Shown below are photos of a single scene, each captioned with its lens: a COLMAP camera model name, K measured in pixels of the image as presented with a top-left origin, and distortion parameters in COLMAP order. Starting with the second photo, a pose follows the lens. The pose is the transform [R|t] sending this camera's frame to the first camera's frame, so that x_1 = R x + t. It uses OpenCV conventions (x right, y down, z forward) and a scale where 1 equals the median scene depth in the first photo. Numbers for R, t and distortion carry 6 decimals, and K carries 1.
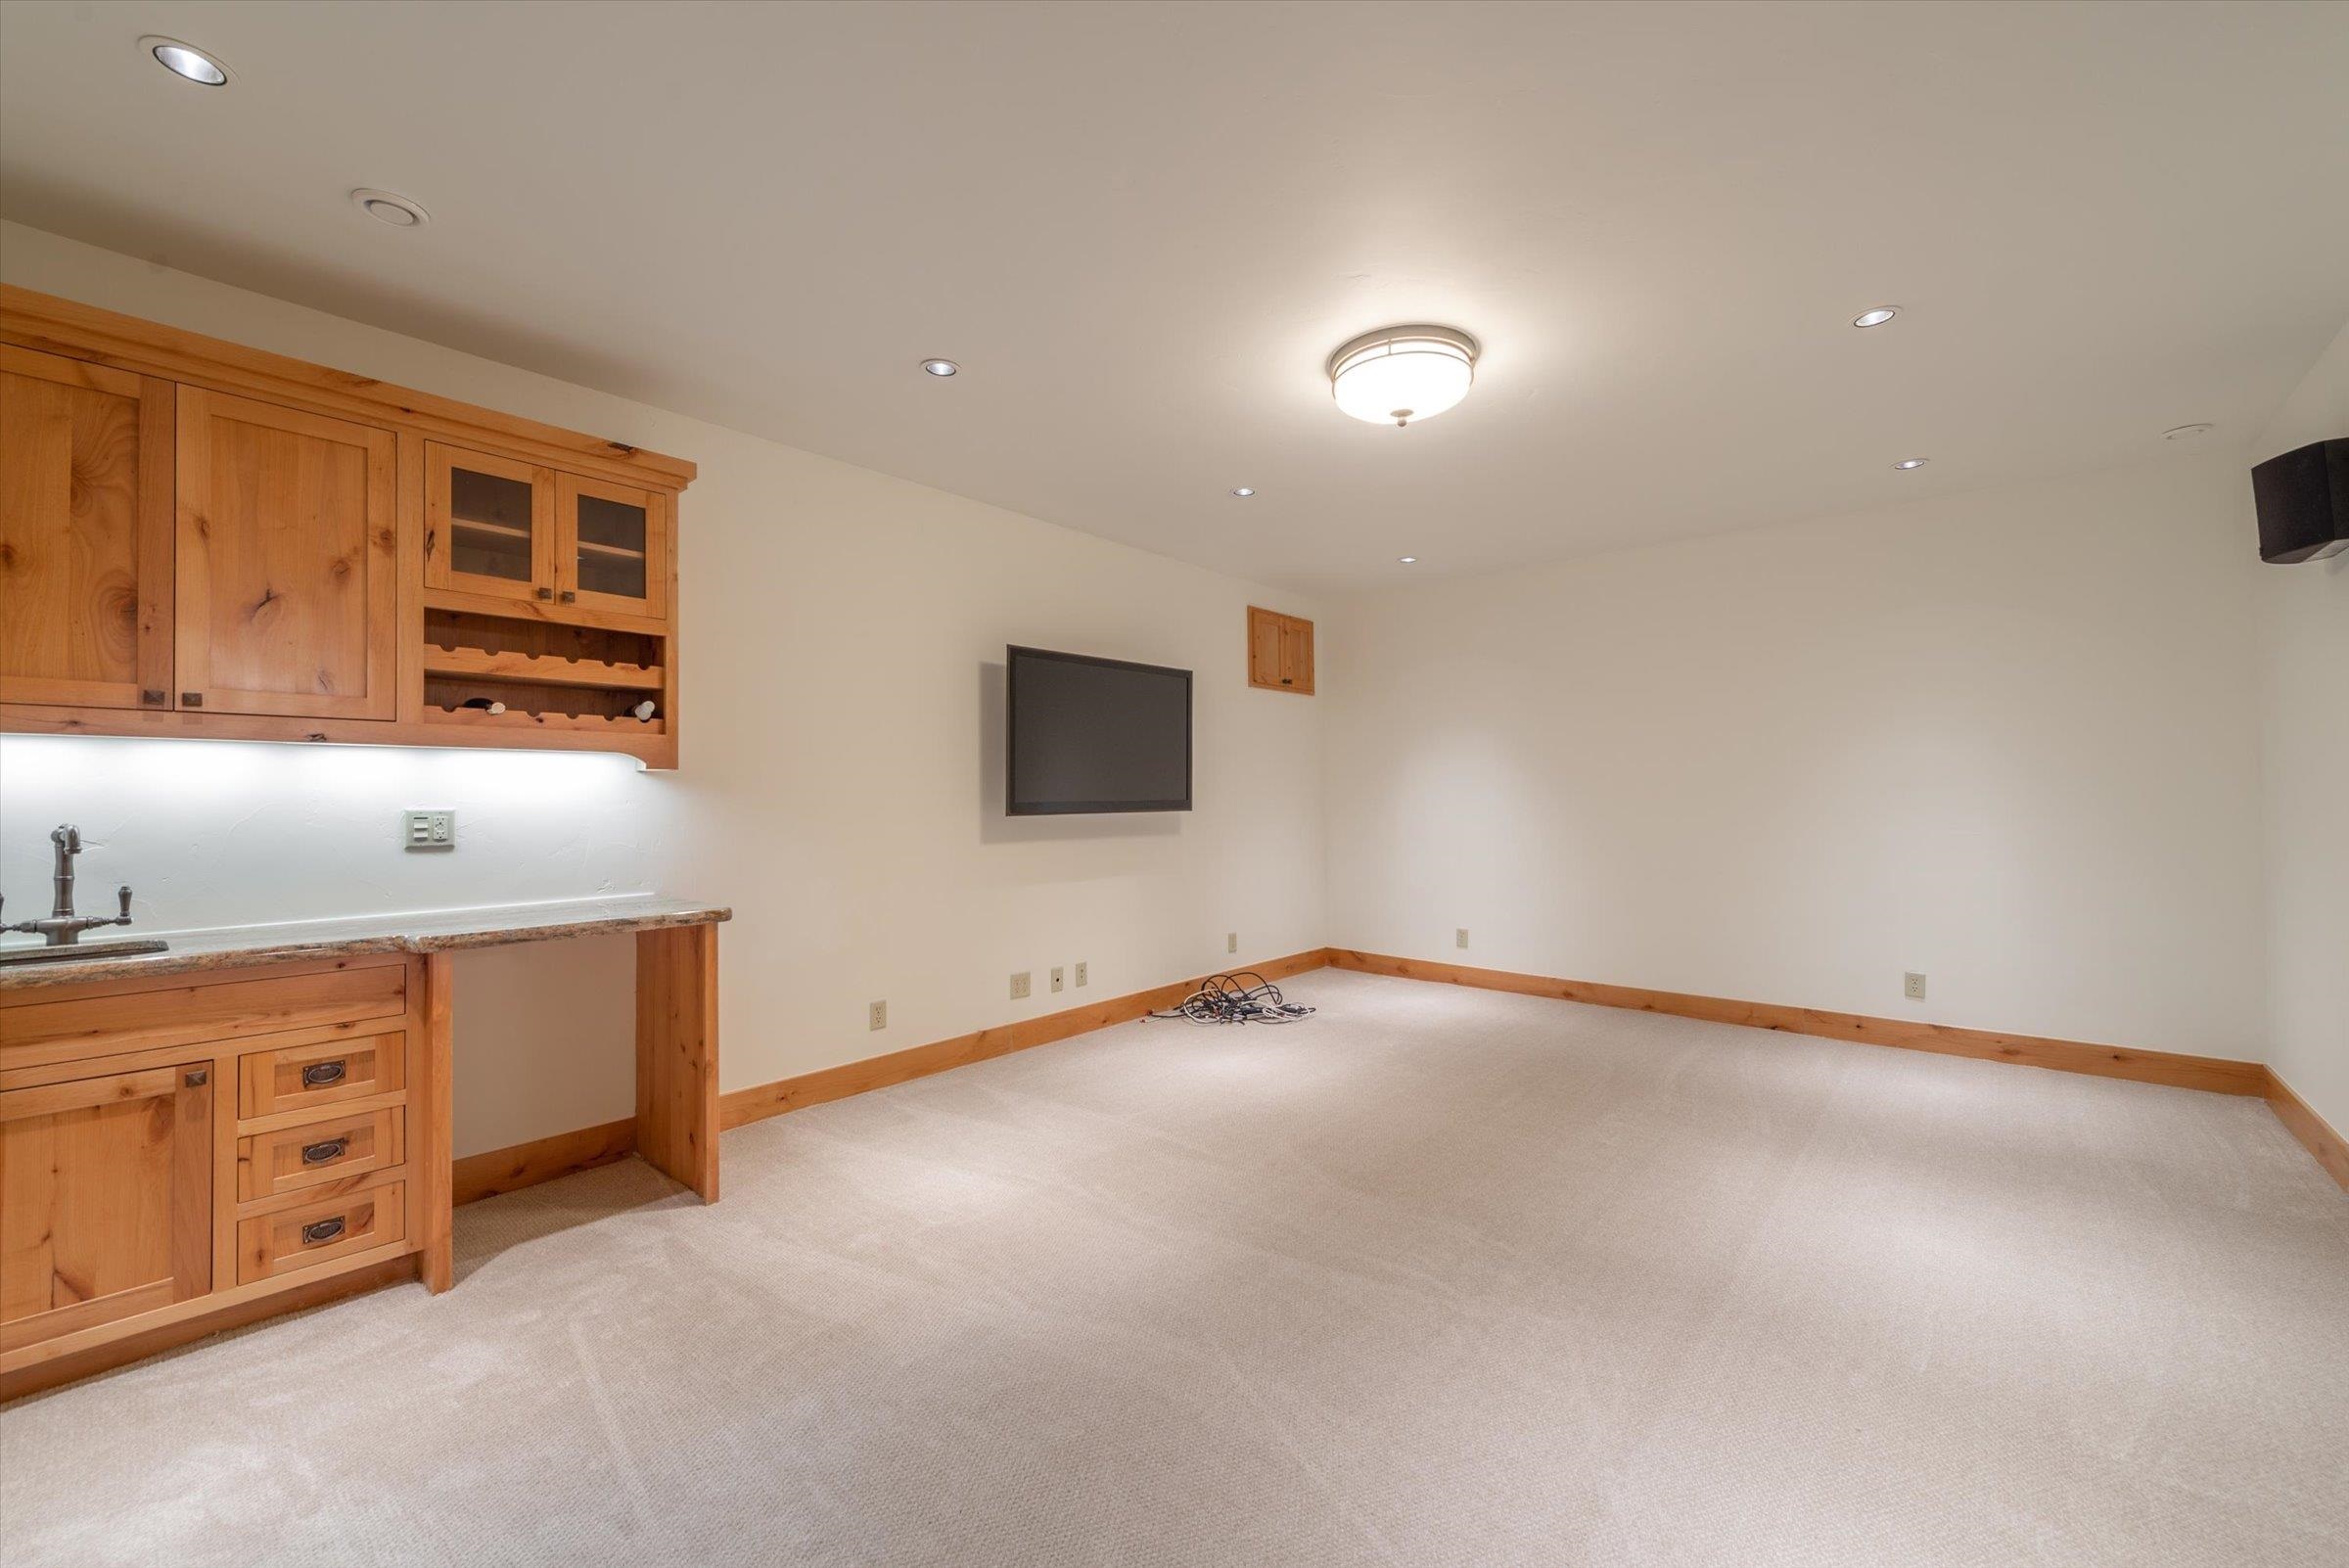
lens RADIAL K [[910.9, 0, 1182.1], [0, 910.9, 780.0], [0, 0, 1]] dist [-0.005157, -0.000643]
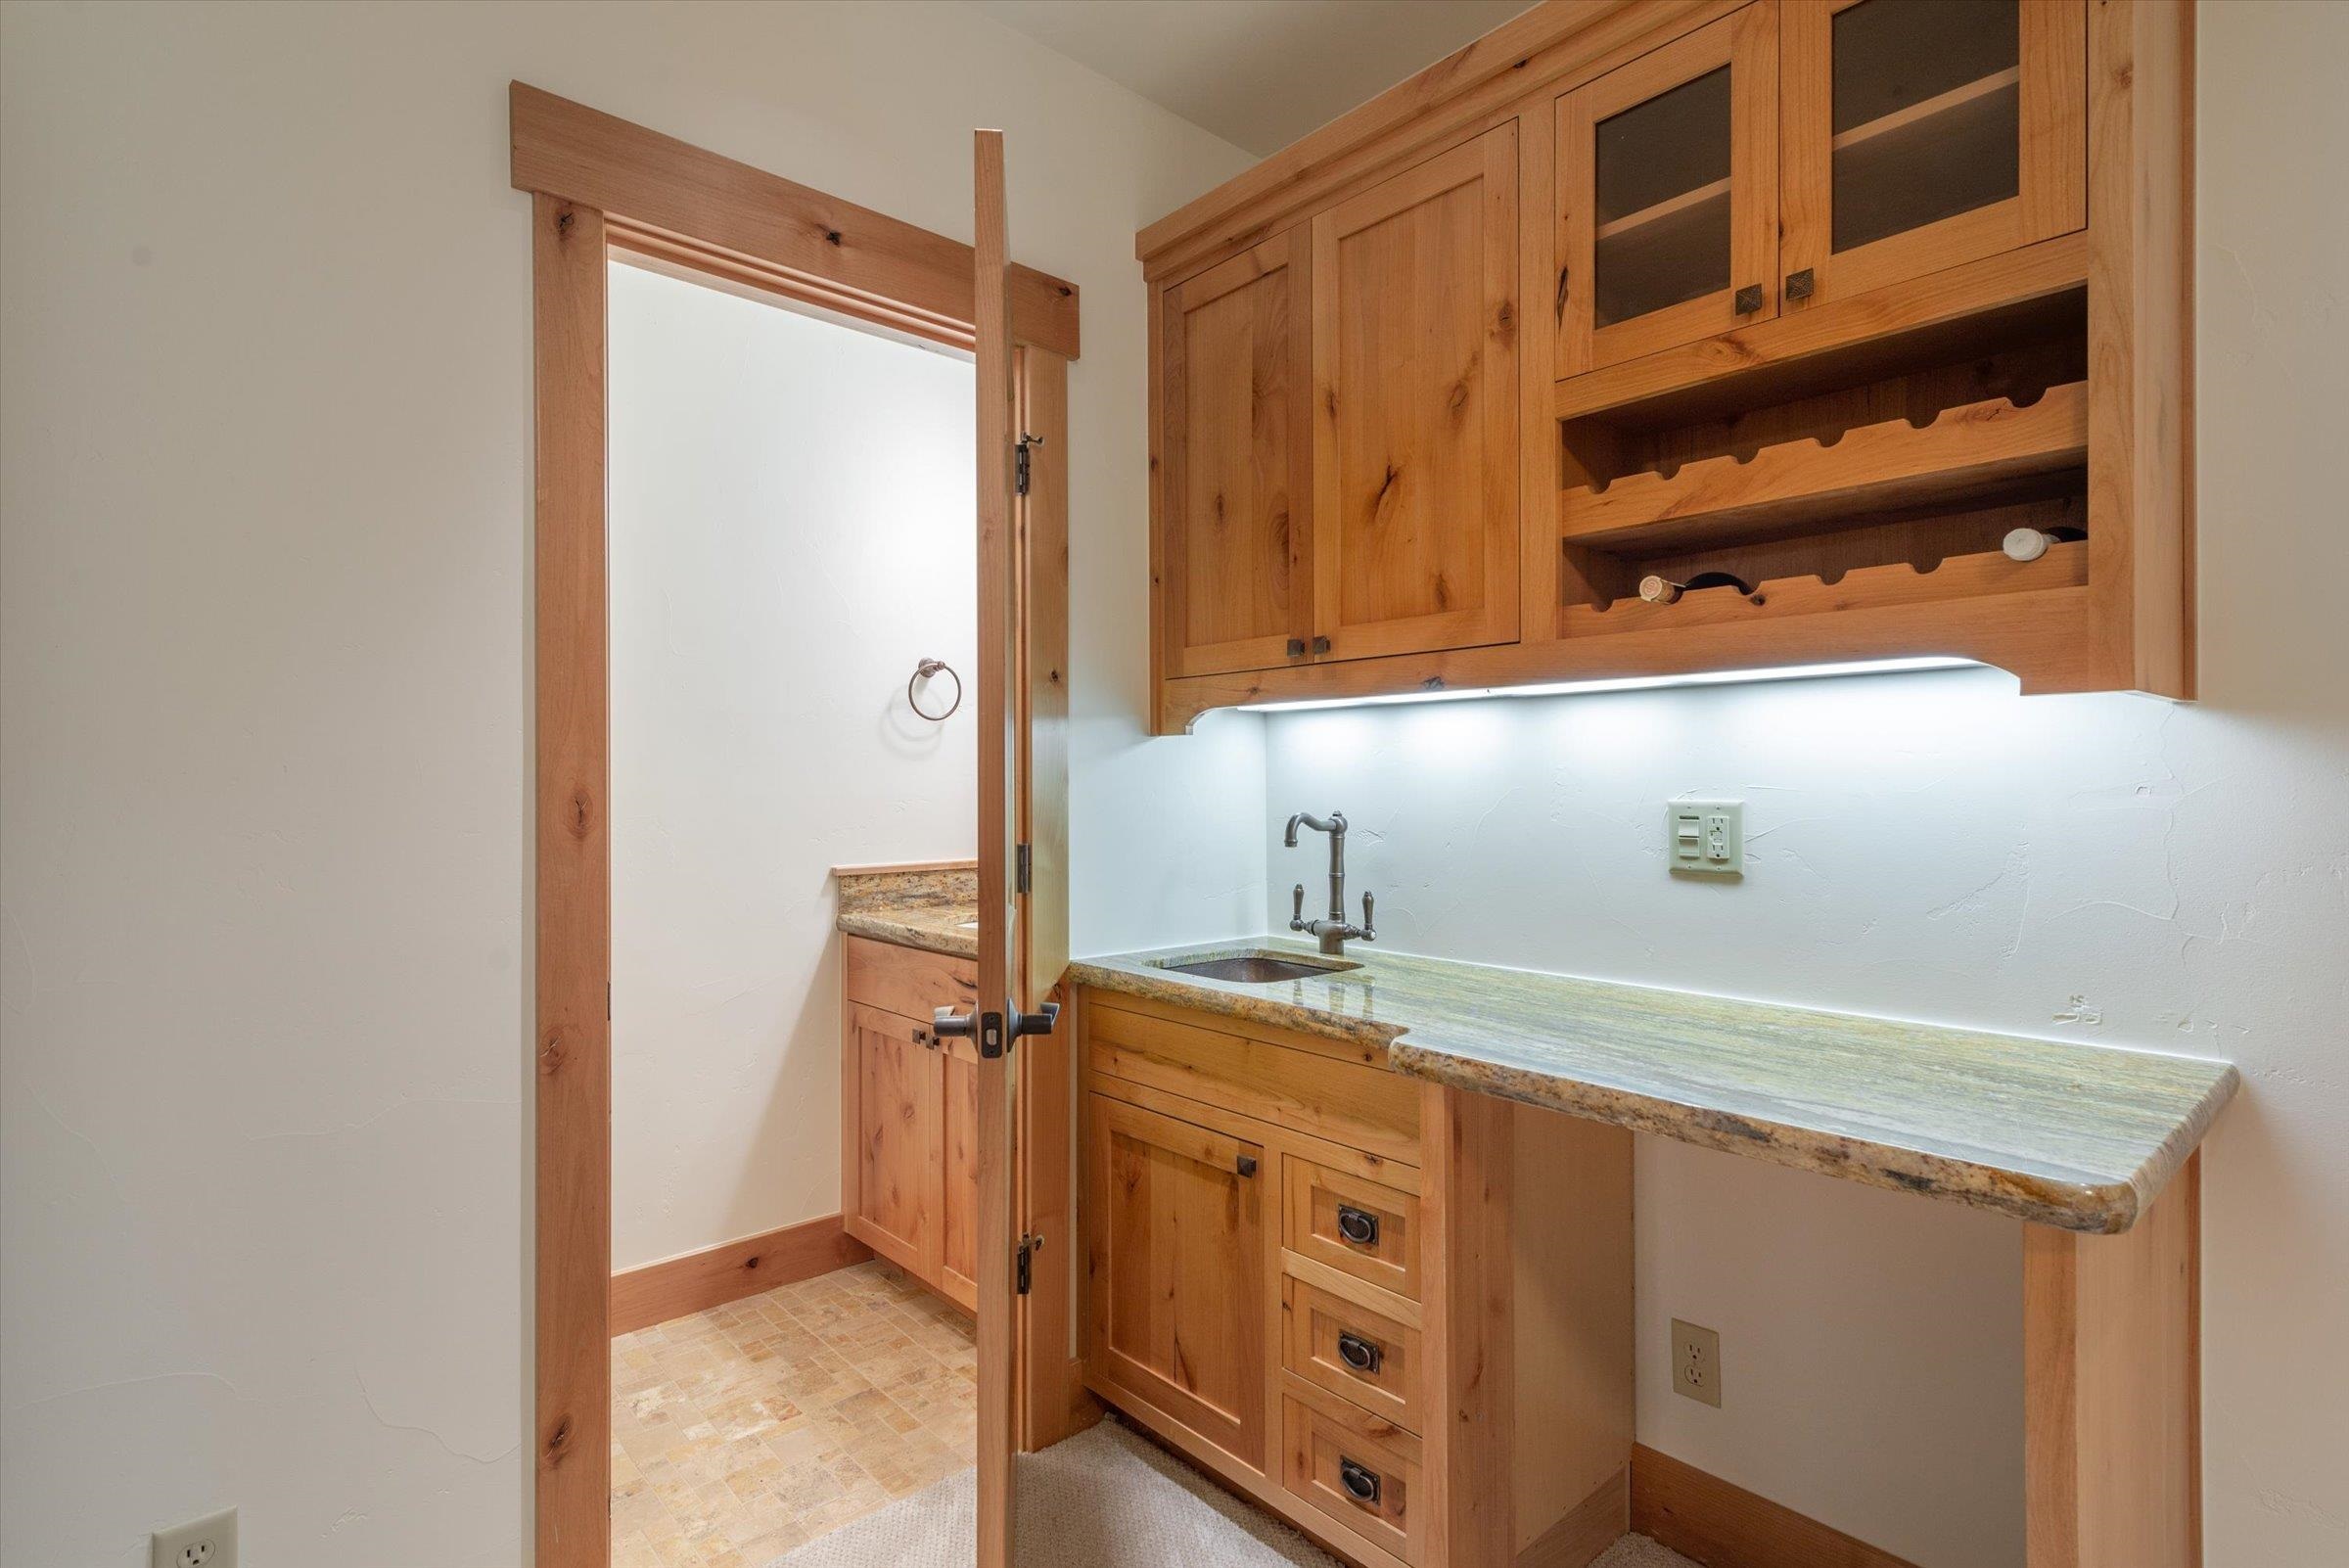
lens RADIAL K [[1141.1, 0, 1173.3], [0, 1141.1, 793.5], [0, 0, 1]] dist [0.050349, -0.052646]
pose [[-0.125760, 0.012084, -0.991987, -0.138211], [0.019821, 0.999757, 0.009666, 0.016642], [0.991863, -0.018447, -0.125969, 0.858858]]
